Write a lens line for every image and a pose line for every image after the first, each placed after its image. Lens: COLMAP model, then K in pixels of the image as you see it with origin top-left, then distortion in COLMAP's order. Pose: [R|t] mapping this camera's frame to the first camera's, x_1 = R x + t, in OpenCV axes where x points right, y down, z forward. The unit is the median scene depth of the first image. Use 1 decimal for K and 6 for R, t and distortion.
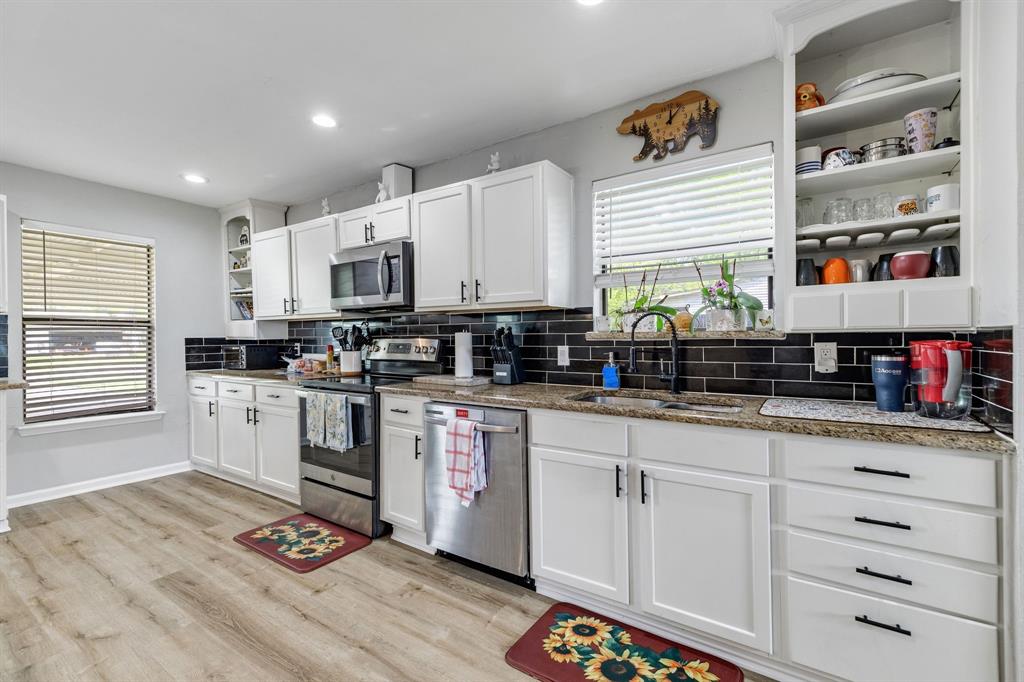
lens RADIAL K [[454.3, 0, 506.9], [0, 454.3, 336.4], [0, 0, 1]] dist [0.008298, 0.000440]
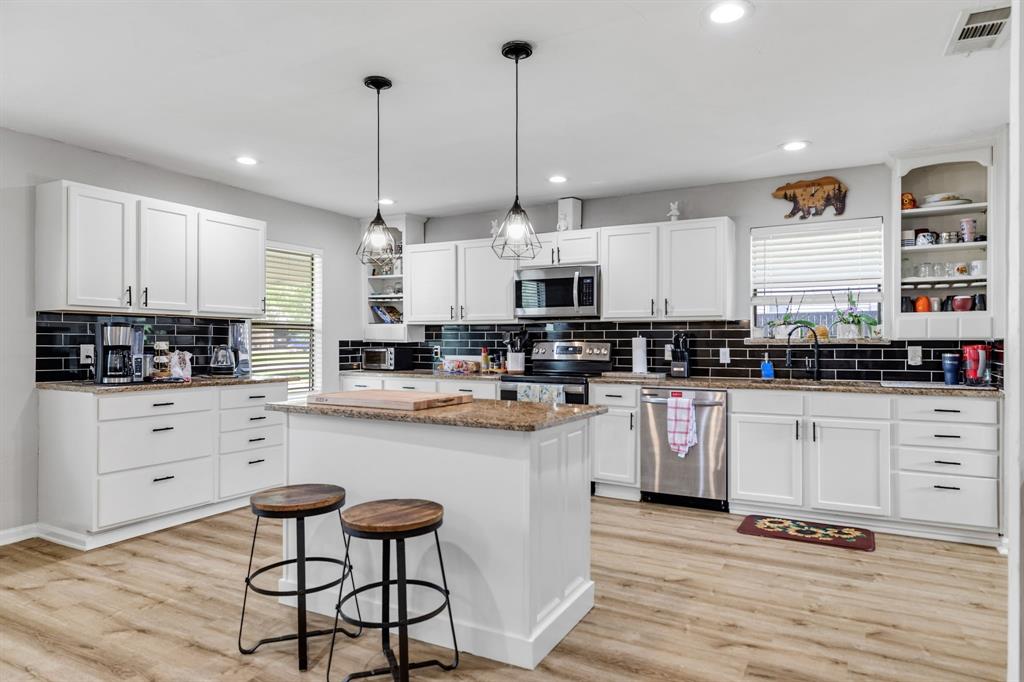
lens RADIAL K [[628.2, 0, 512.0], [0, 628.2, 341.0], [0, 0, 1]] dist [0.000308, -0.000981]
pose [[0.996168, 0.004819, 0.087324, -0.833908], [-0.005171, 0.999979, 0.003802, -0.005937], [-0.087303, -0.004239, 0.996173, -0.991728]]
